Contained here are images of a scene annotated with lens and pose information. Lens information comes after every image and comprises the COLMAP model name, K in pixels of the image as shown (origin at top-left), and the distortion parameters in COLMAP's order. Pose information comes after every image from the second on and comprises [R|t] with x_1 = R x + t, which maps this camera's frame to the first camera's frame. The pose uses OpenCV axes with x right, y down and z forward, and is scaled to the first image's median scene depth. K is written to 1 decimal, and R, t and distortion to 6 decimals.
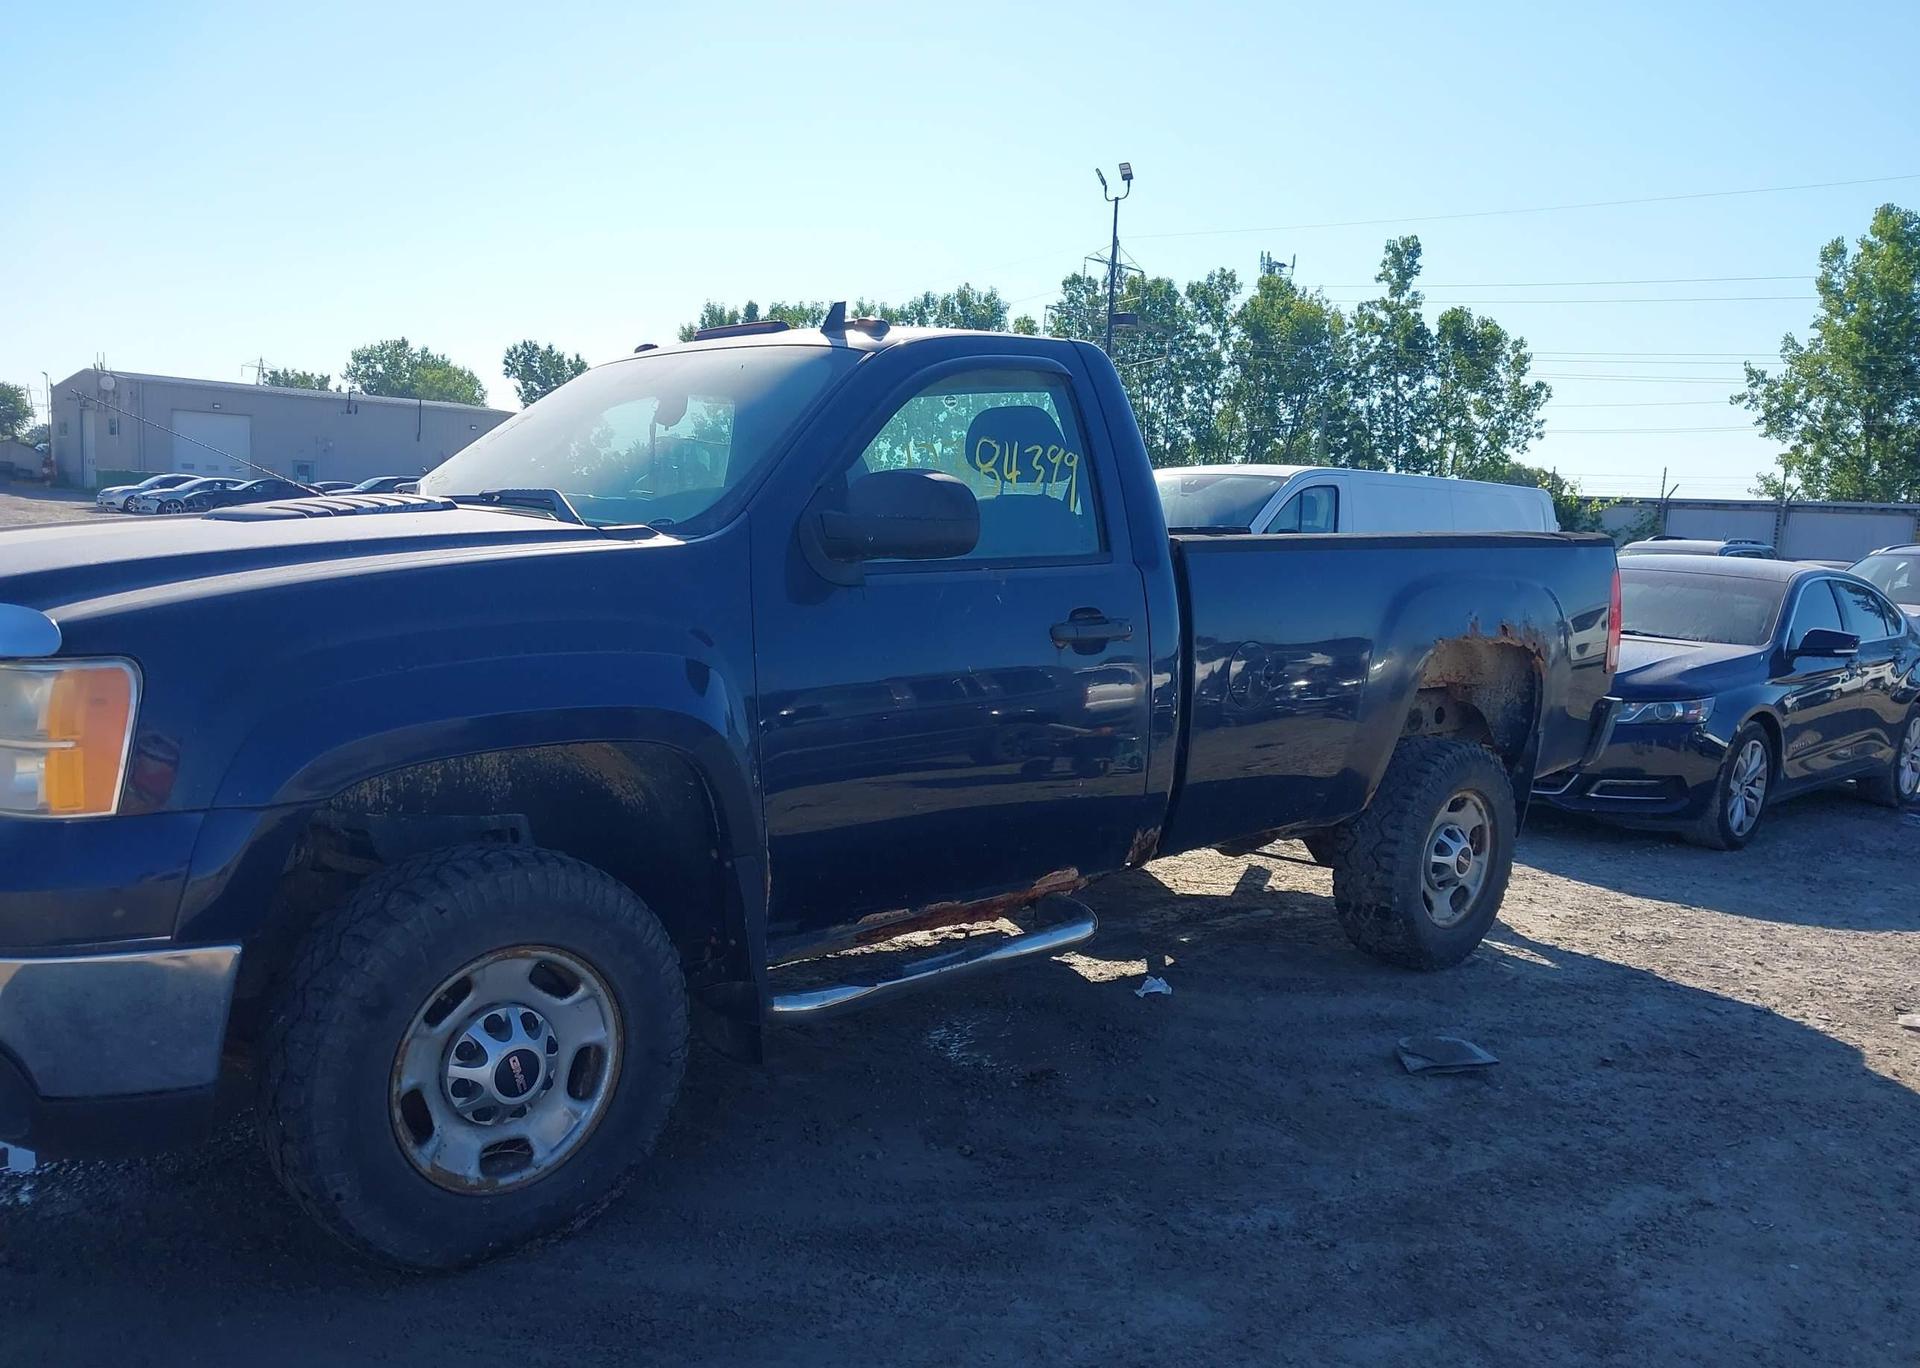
lens RADIAL K [[1513.7, 0, 955.6], [0, 1513.7, 749.8], [0, 0, 1]] dist [0.020704, -0.017765]
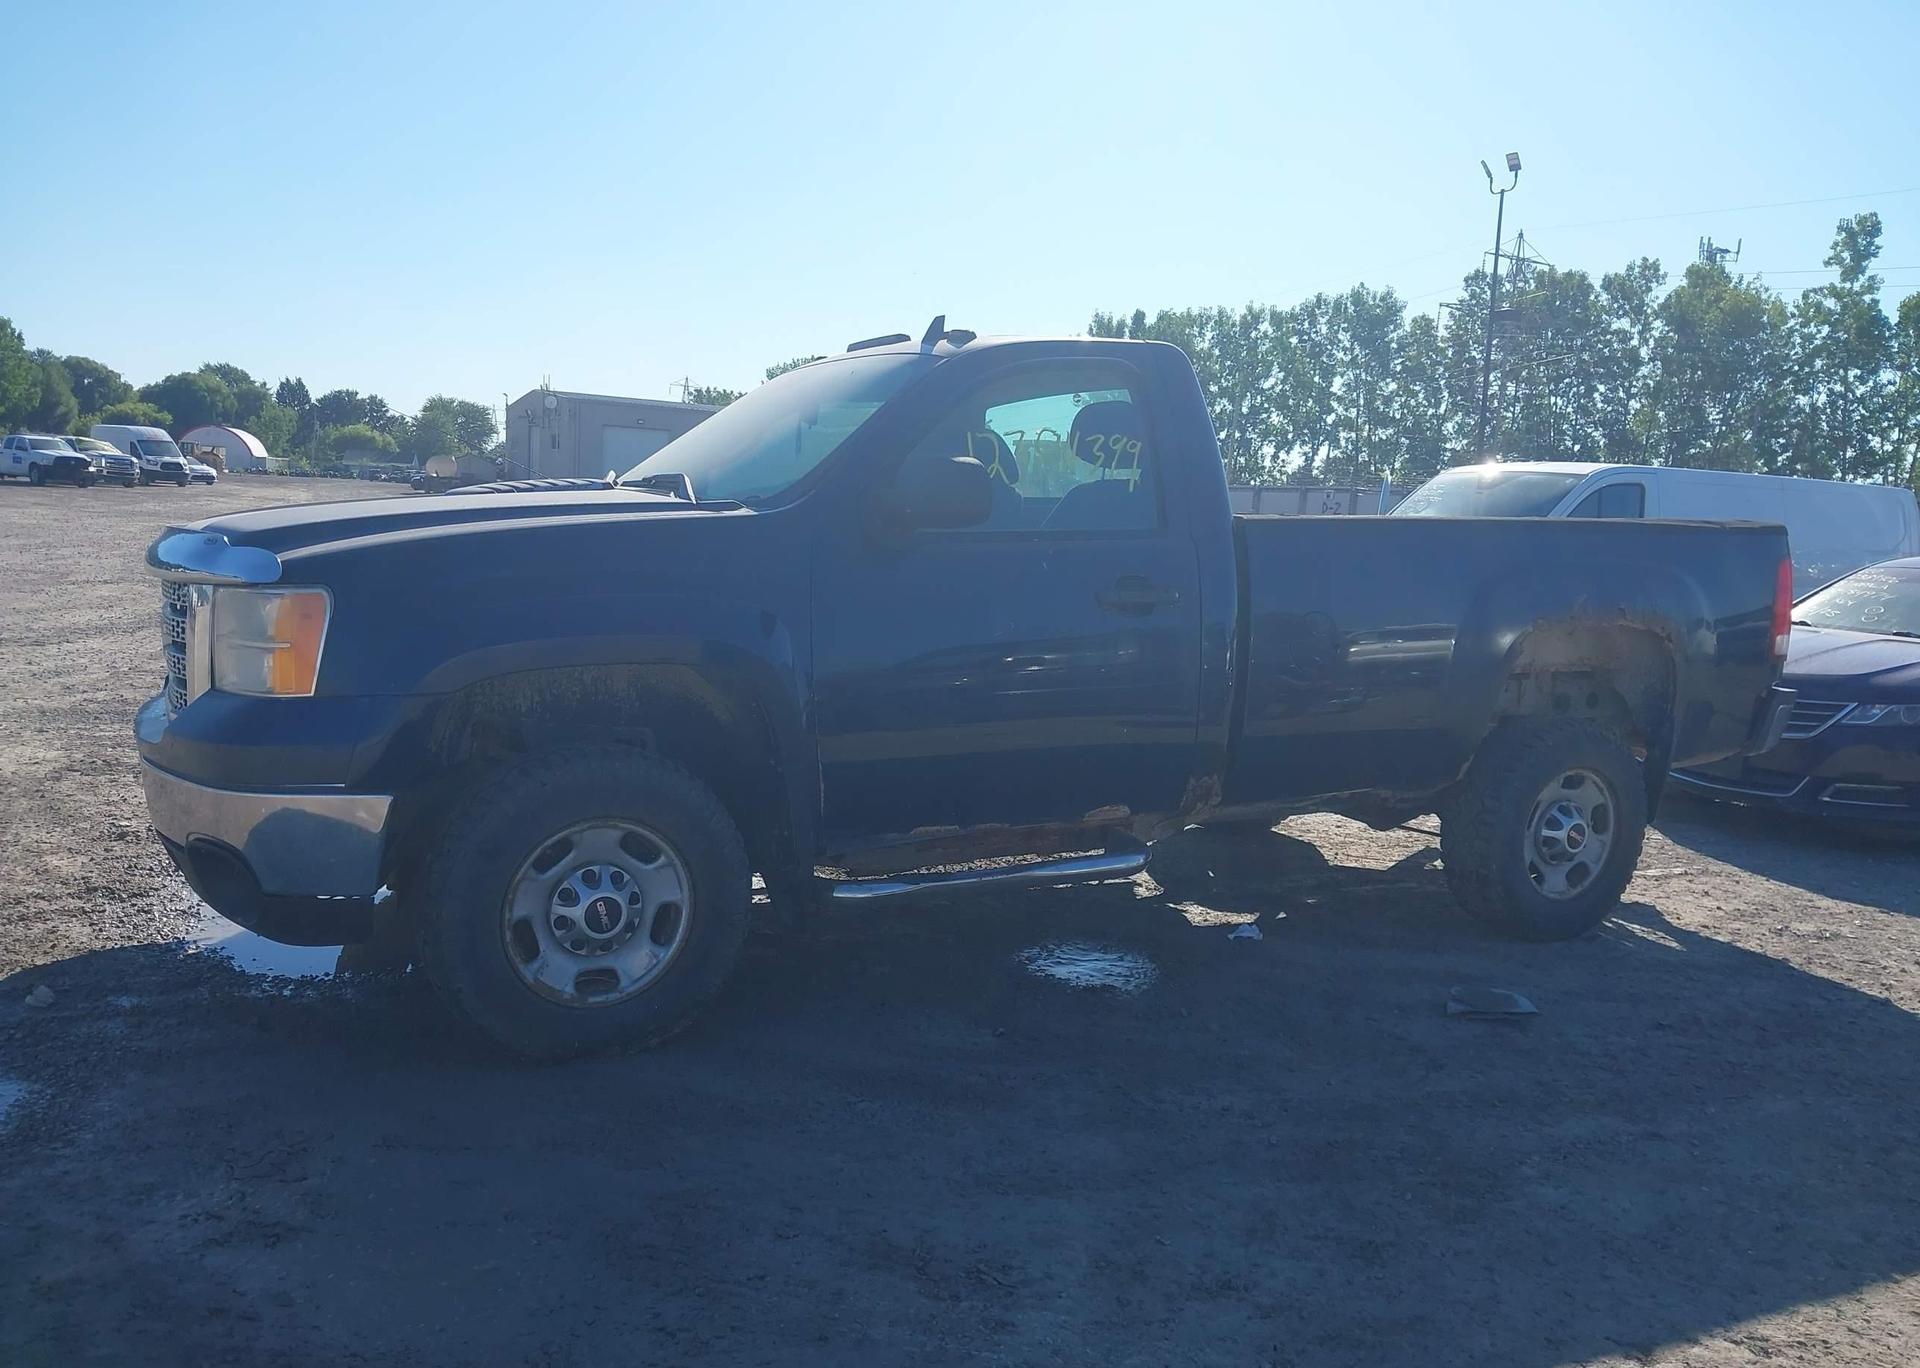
lens RADIAL K [[1513.7, 0, 960.0], [0, 1513.7, 765.6], [0, 0, 1]] dist [0.020704, -0.017765]
pose [[0.968635, 0.043114, -0.244720, 0.268147], [-0.041906, 0.999070, 0.010143, 0.047731], [0.244930, 0.000430, 0.969541, -0.159092]]
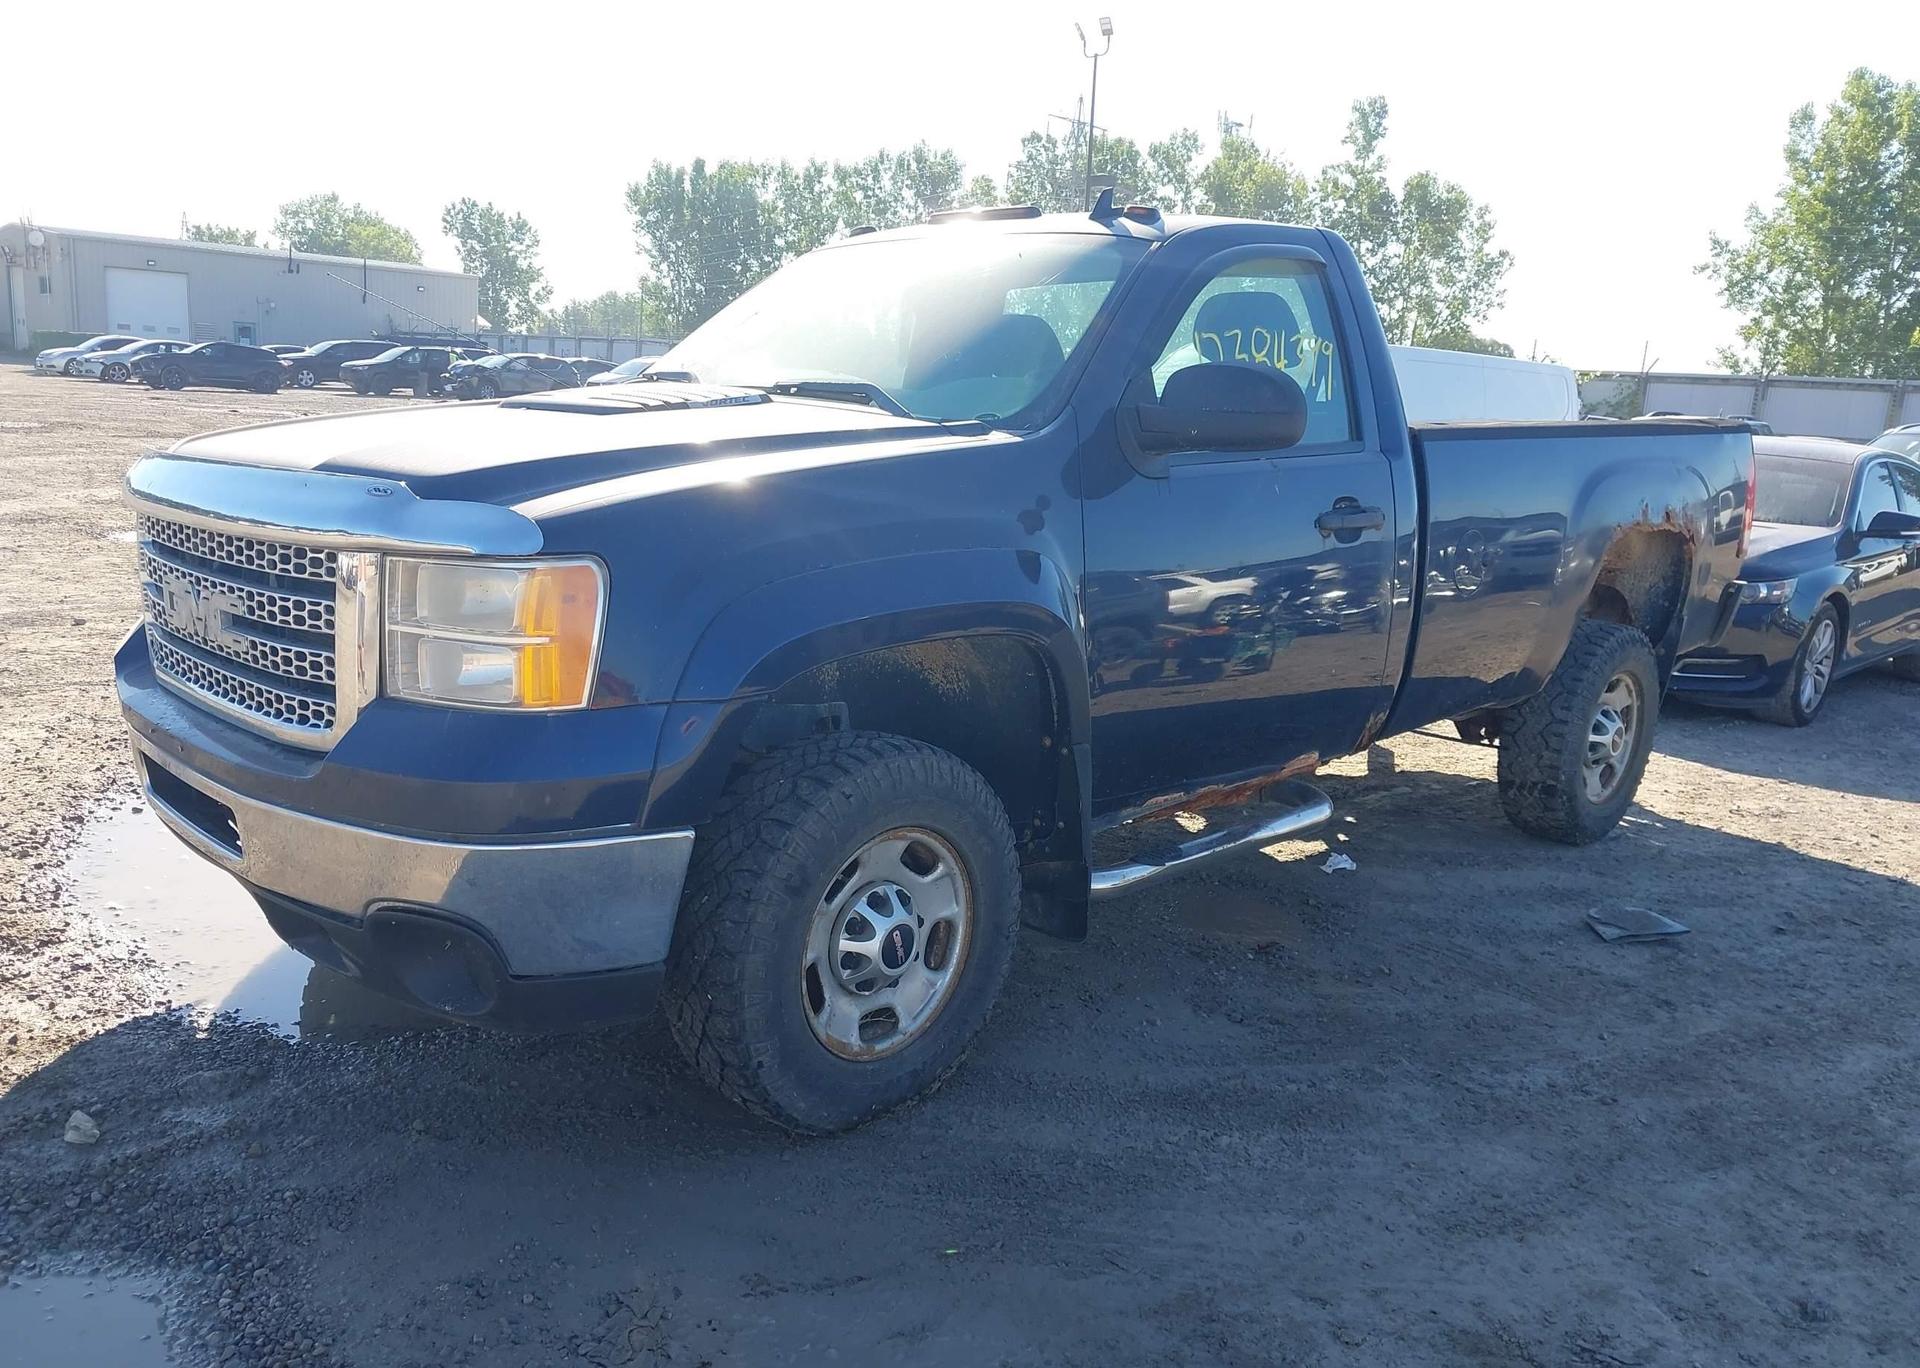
lens RADIAL K [[1513.7, 0, 949.1], [0, 1513.7, 748.3], [0, 0, 1]] dist [0.020704, -0.017765]
pose [[0.999429, -0.002374, 0.033703, -0.237763], [-0.000433, 0.996548, 0.083023, -0.011059], [-0.033783, -0.082991, 0.995978, -0.033400]]
